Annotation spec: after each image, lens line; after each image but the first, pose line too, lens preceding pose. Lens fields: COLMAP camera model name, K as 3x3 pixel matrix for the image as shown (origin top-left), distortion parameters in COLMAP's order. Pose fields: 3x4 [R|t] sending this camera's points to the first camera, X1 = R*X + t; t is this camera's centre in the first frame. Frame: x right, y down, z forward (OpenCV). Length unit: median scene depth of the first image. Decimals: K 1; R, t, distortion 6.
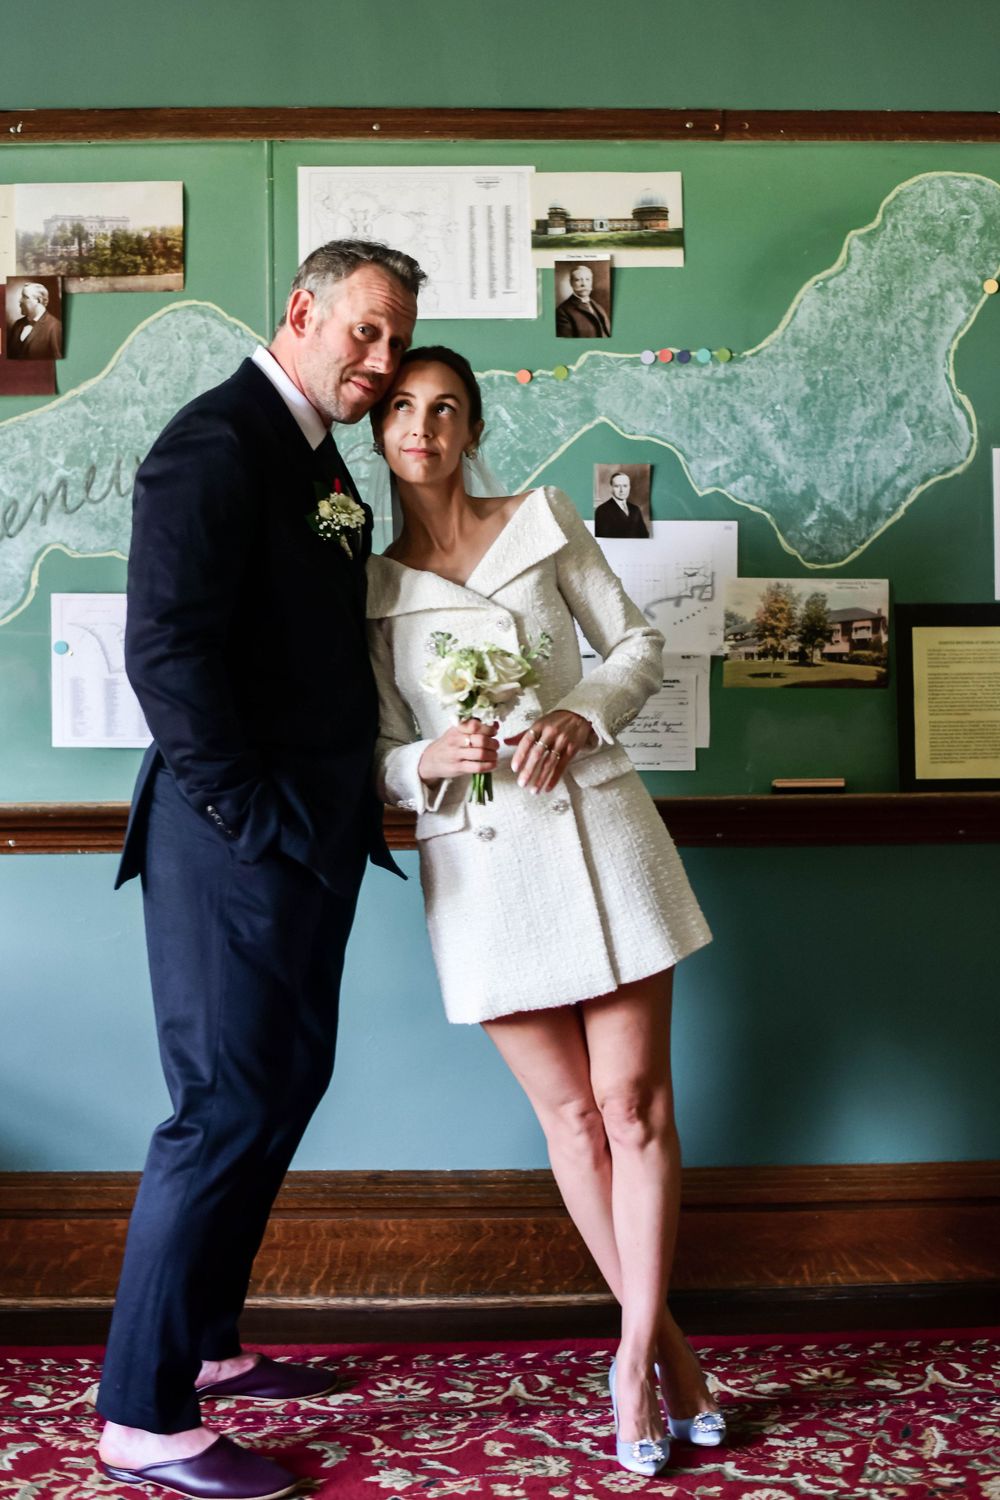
lens RADIAL K [[2256.5, 0, 535.1], [0, 2256.5, 814.8], [0, 0, 1]] dist [-0.104884, 0.042708]
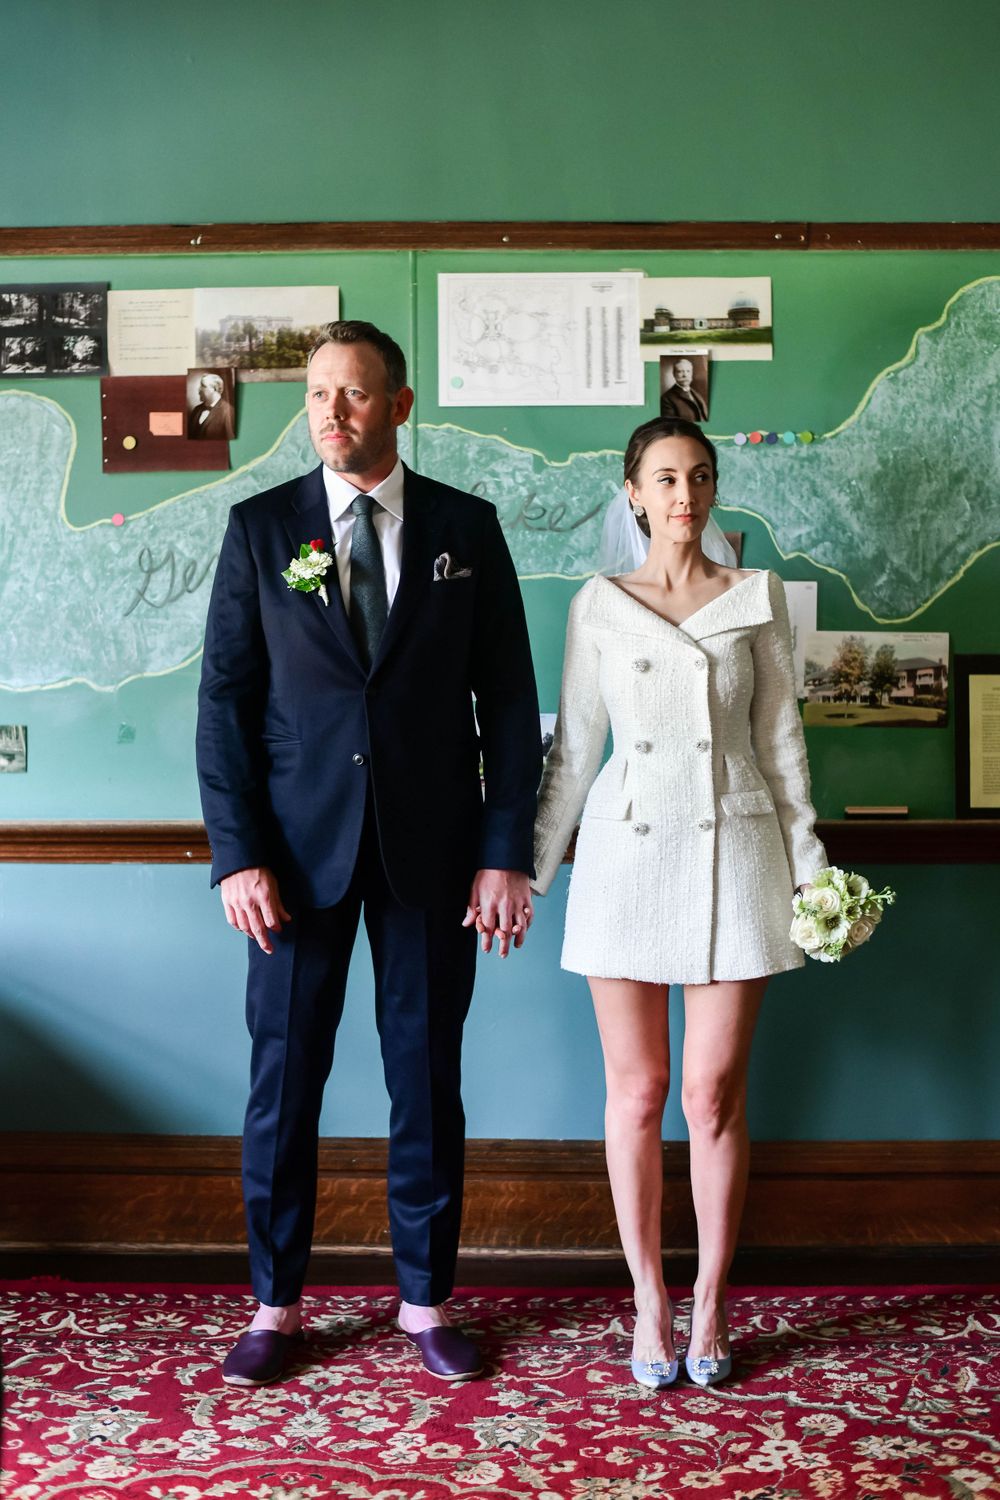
lens RADIAL K [[2256.5, 0, 535.1], [0, 2256.5, 814.8], [0, 0, 1]] dist [-0.104884, 0.042708]
pose [[0.998348, 0.010238, -0.056543, 0.012494], [-0.009194, 0.999783, 0.018687, -0.032149], [0.056722, -0.018137, 0.998225, -0.161169]]
